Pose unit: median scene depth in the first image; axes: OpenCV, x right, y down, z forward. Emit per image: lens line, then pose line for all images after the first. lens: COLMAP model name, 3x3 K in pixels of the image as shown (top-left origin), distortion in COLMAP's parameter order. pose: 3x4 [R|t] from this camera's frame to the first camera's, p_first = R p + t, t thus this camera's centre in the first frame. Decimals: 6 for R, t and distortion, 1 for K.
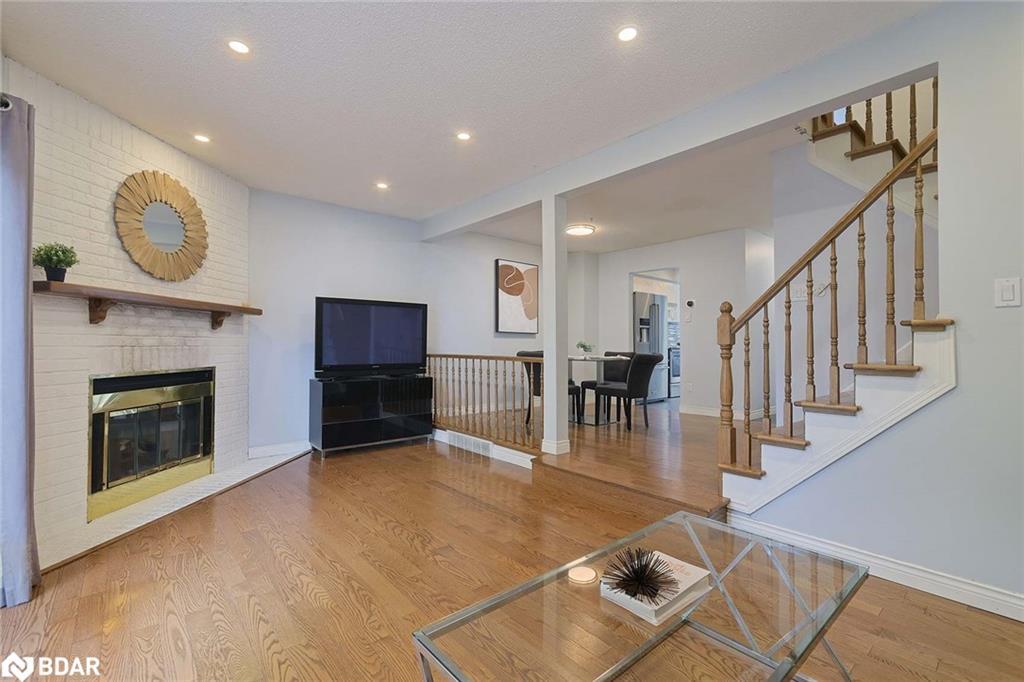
lens RADIAL K [[456.0, 0, 515.0], [0, 456.0, 338.7], [0, 0, 1]] dist [0.001766, 0.001372]
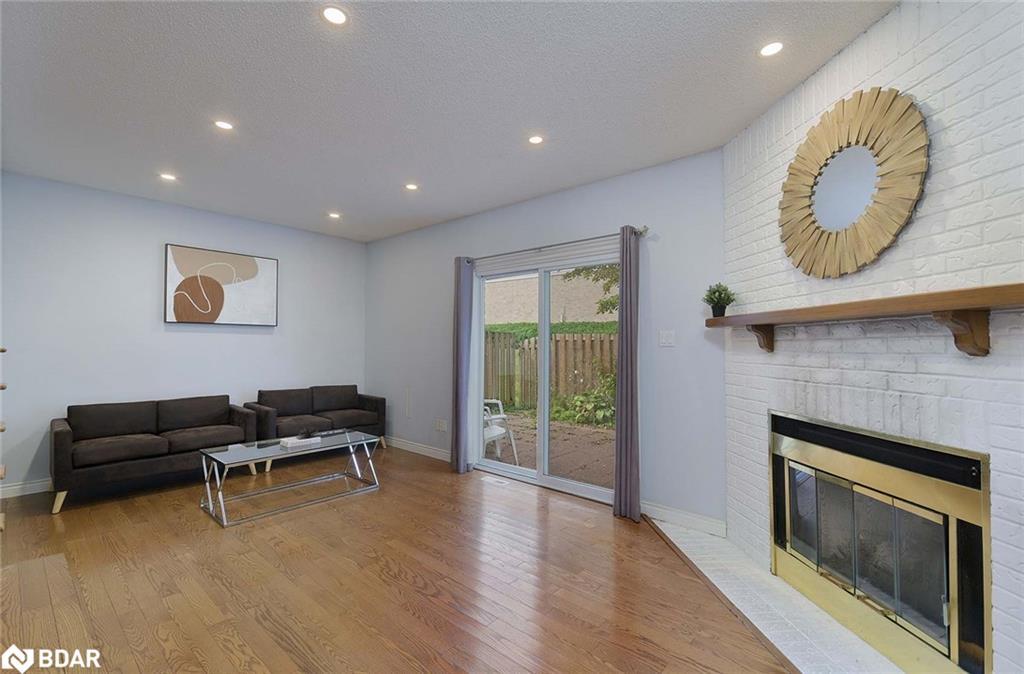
lens RADIAL K [[446.4, 0, 509.6], [0, 446.4, 347.7], [0, 0, 1]] dist [0.000253, 0.000003]
pose [[-0.990741, -0.002996, -0.135730, -0.233636], [-0.001590, 0.999944, -0.010462, -0.024985], [0.135754, -0.010149, -0.990691, 1.424425]]
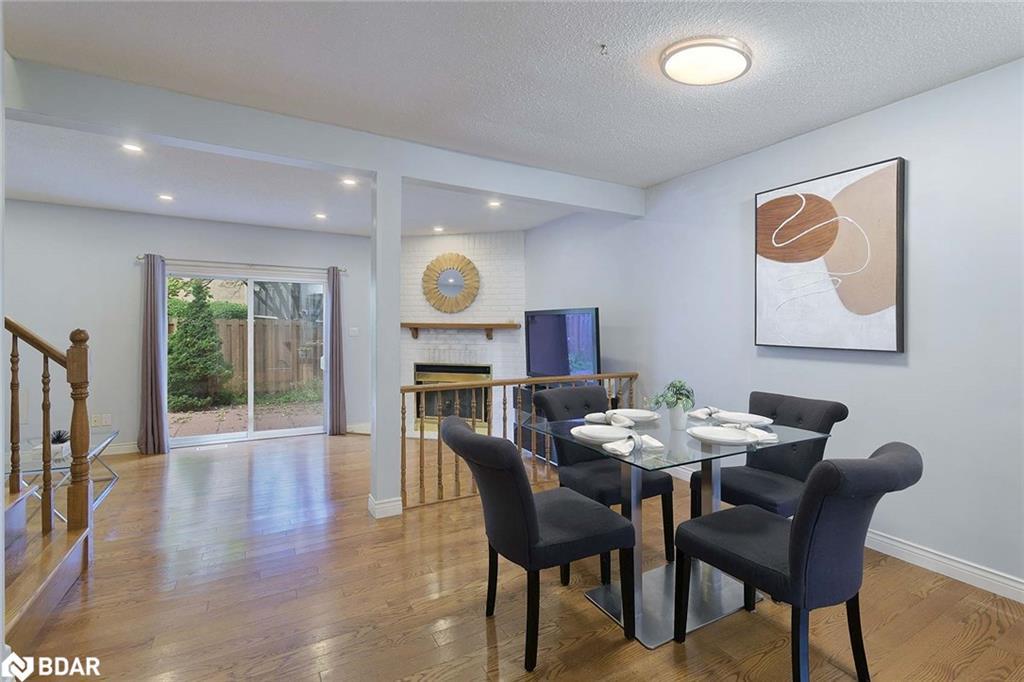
lens RADIAL K [[456.0, 0, 511.0], [0, 456.0, 332.5], [0, 0, 1]] dist [0.001766, 0.001372]
pose [[-0.203197, 0.007905, -0.979106, 0.857025], [0.004815, 0.999963, 0.007074, -0.059243], [0.979126, -0.003277, -0.203227, 1.482598]]
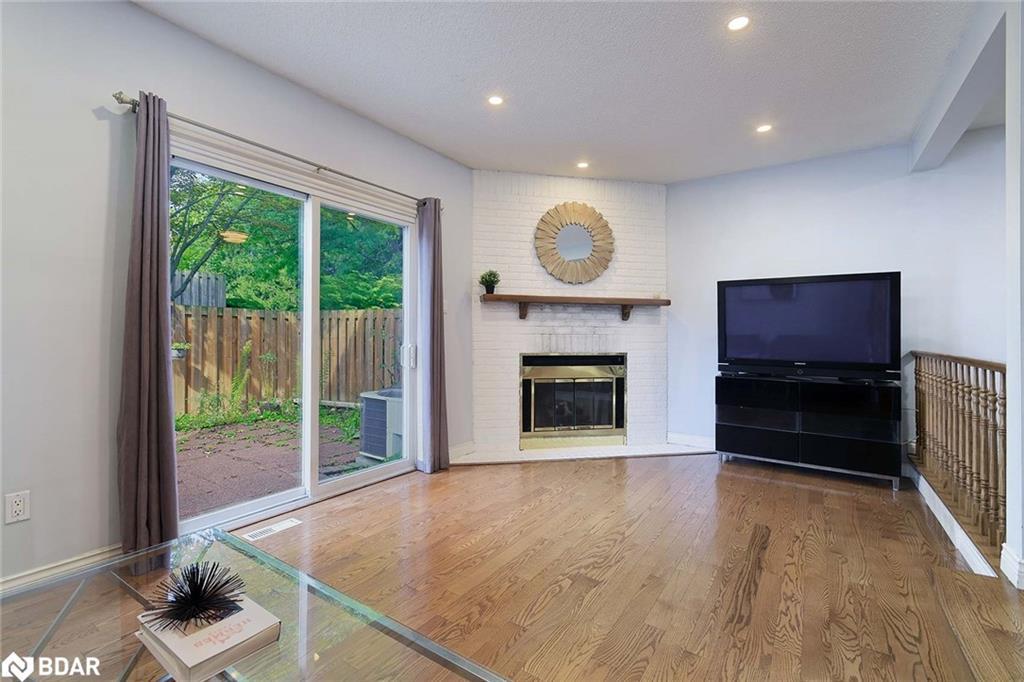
lens RADIAL K [[456.0, 0, 503.6], [0, 456.0, 334.7], [0, 0, 1]] dist [0.001766, 0.001372]
pose [[0.258288, 0.005538, -0.966052, 0.408012], [0.004768, 0.999964, 0.007007, 0.006636], [0.966056, -0.006416, 0.258253, 0.436544]]
